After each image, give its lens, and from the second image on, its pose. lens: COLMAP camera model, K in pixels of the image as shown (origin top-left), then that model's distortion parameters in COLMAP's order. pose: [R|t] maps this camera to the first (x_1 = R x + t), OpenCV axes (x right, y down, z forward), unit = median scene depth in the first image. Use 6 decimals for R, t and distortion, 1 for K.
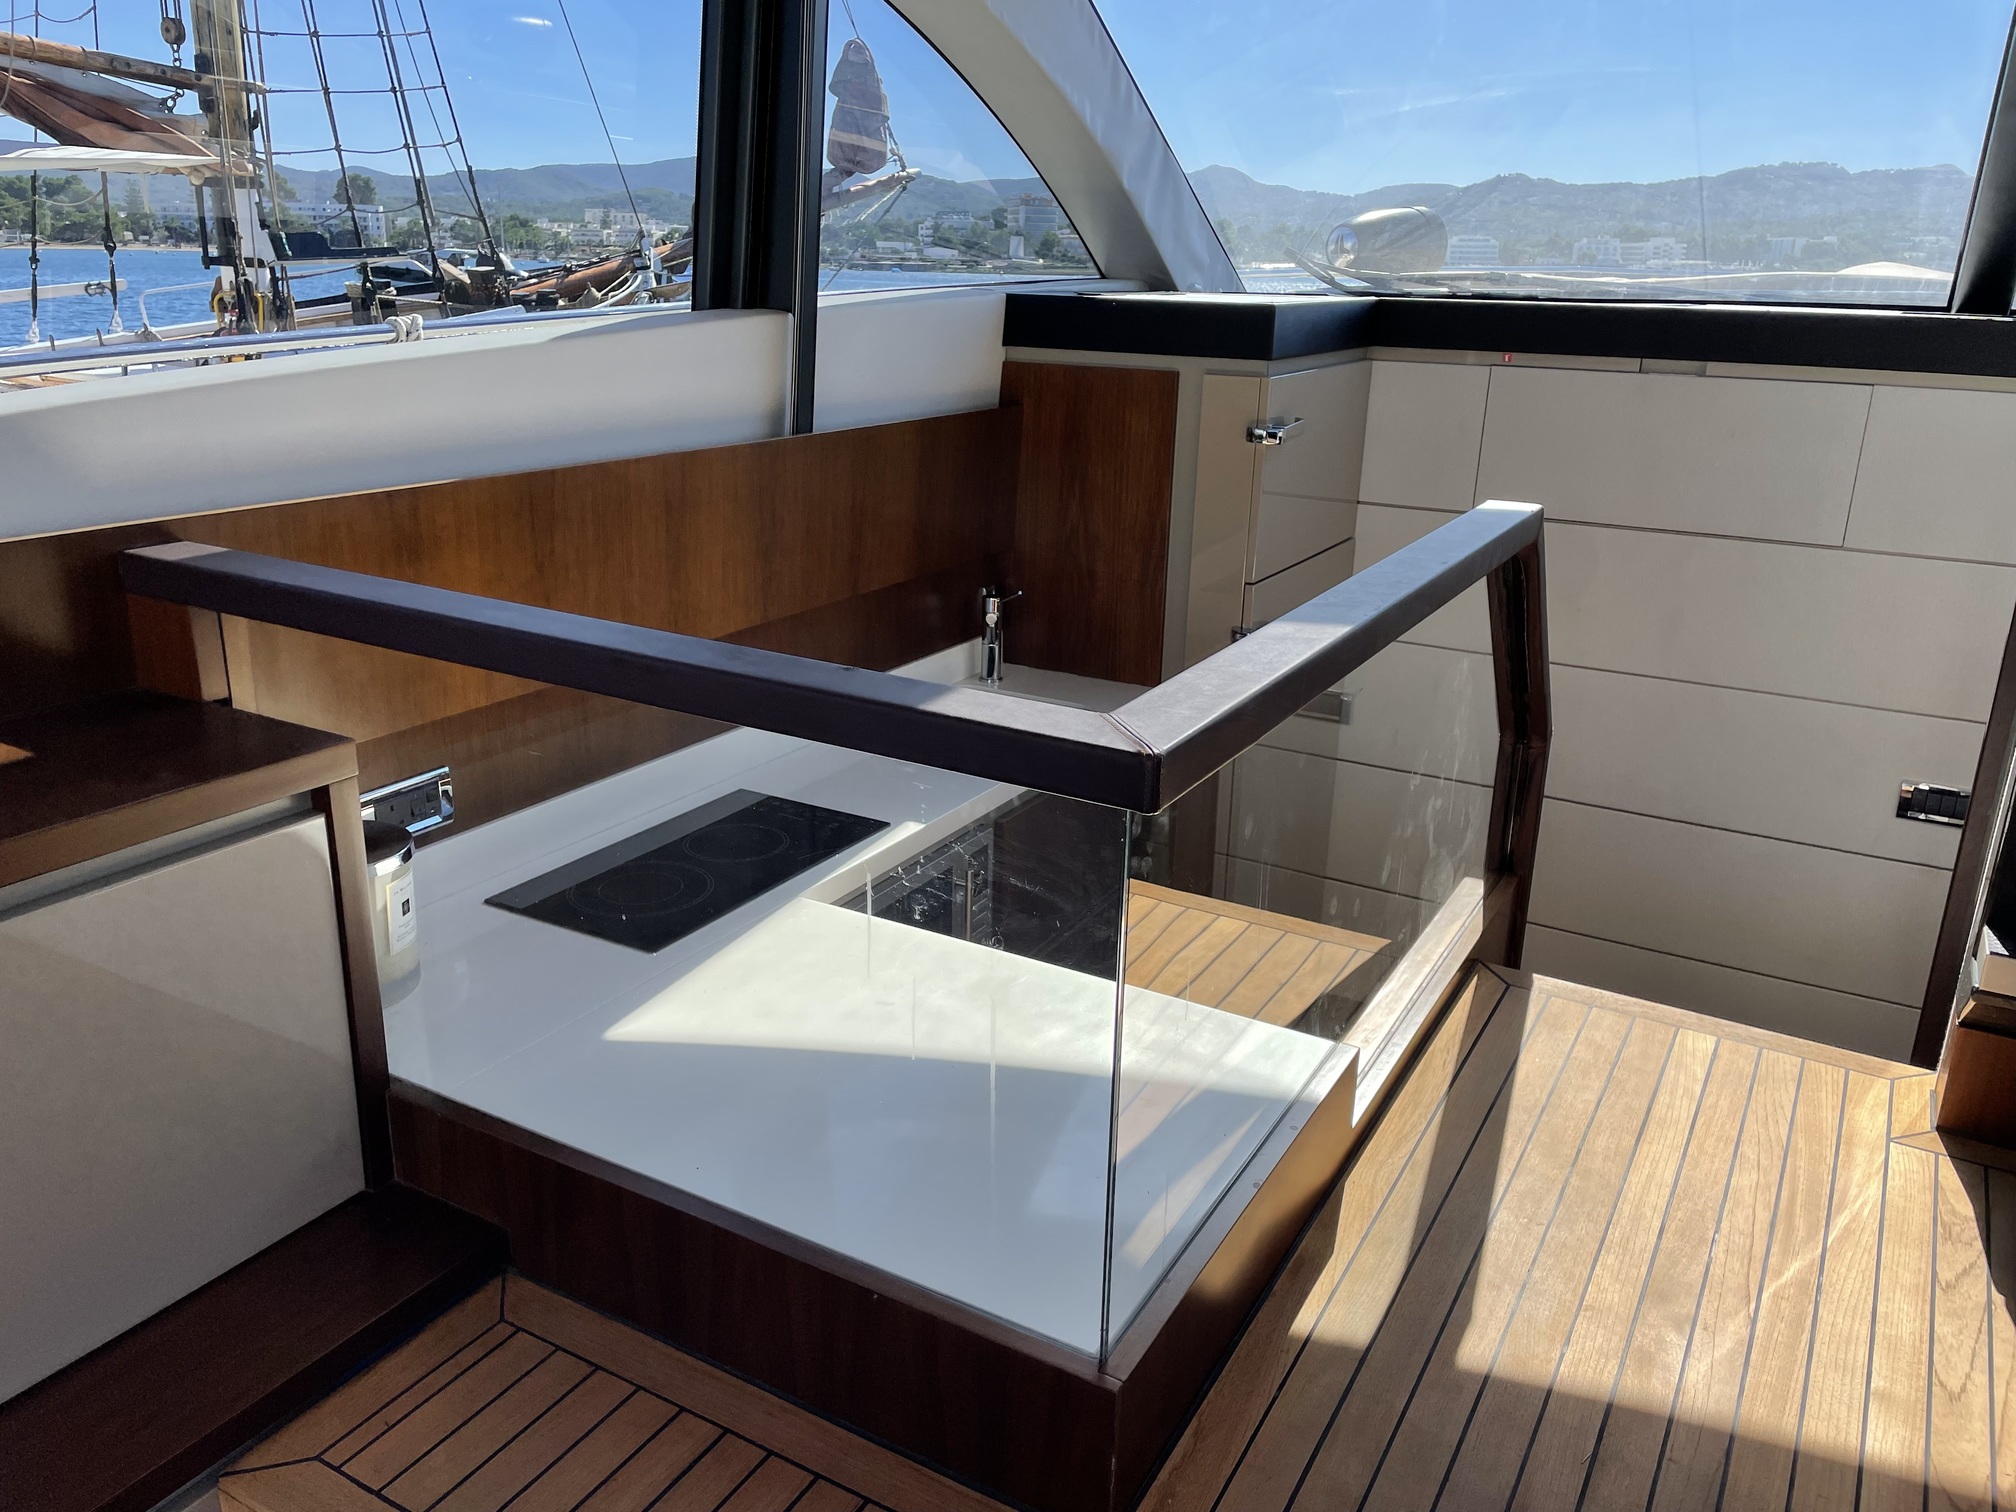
lens RADIAL K [[1532.6, 0, 1008.0], [0, 1532.6, 756.0], [0, 0, 1]] dist [-0.000012, 0.000574]
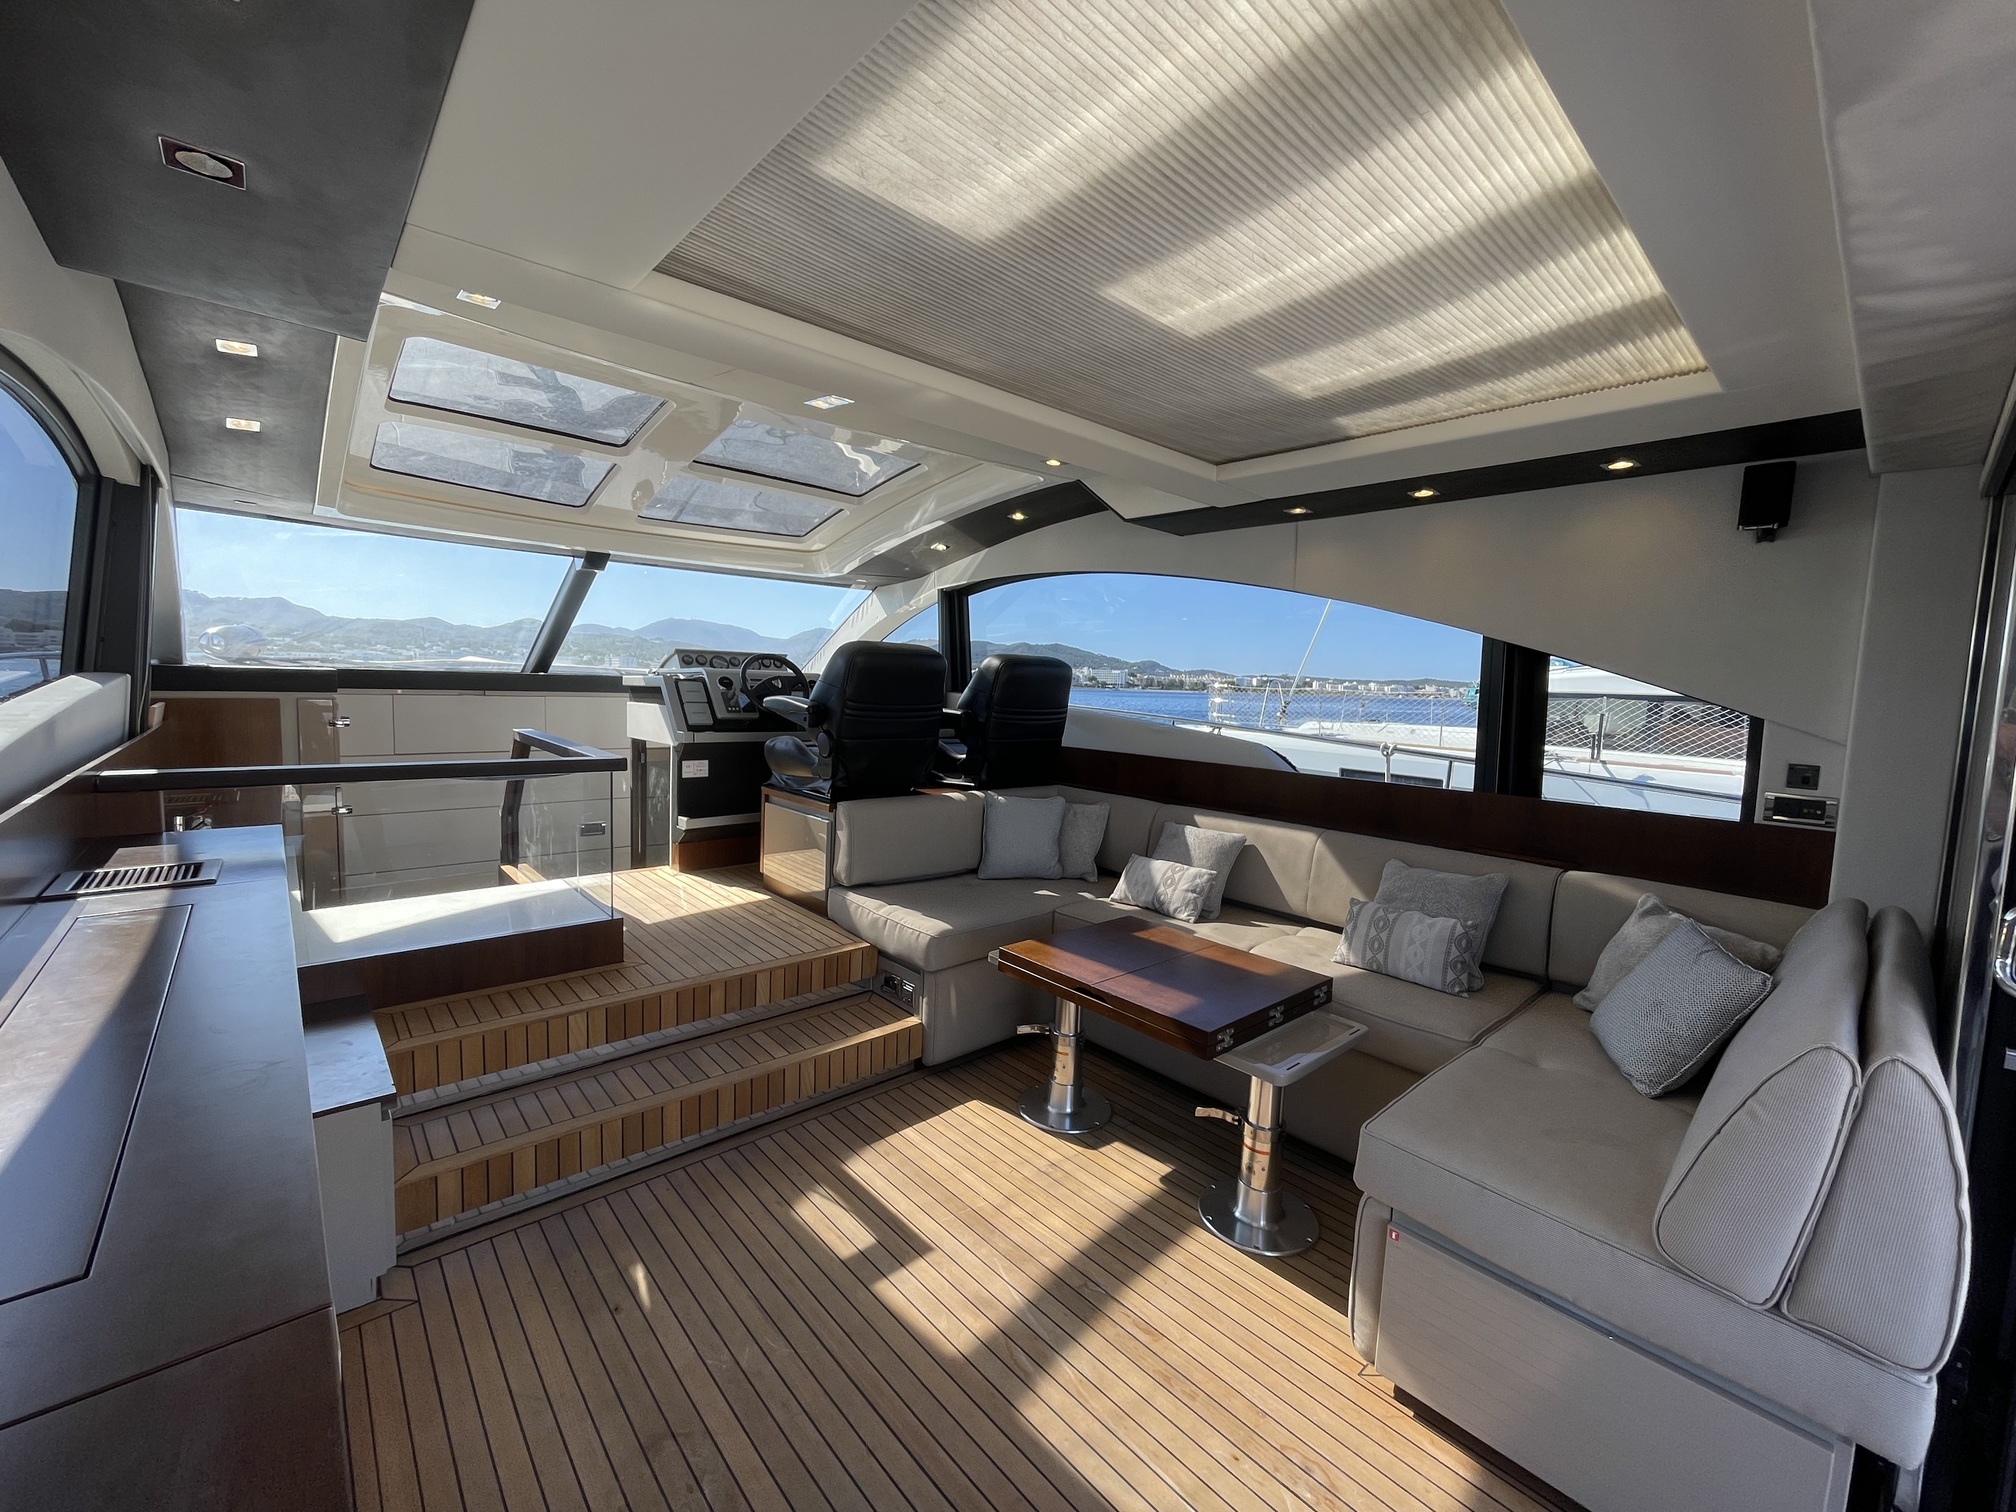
lens RADIAL K [[818.9, 0, 1008.0], [0, 818.9, 756.0], [0, 0, 1]] dist [0.002510, 0.000045]
pose [[0.295080, -0.097577, 0.950477, -1.114147], [0.275188, 0.961299, 0.013255, 0.162732], [-0.914986, 0.257648, 0.310513, -0.496193]]
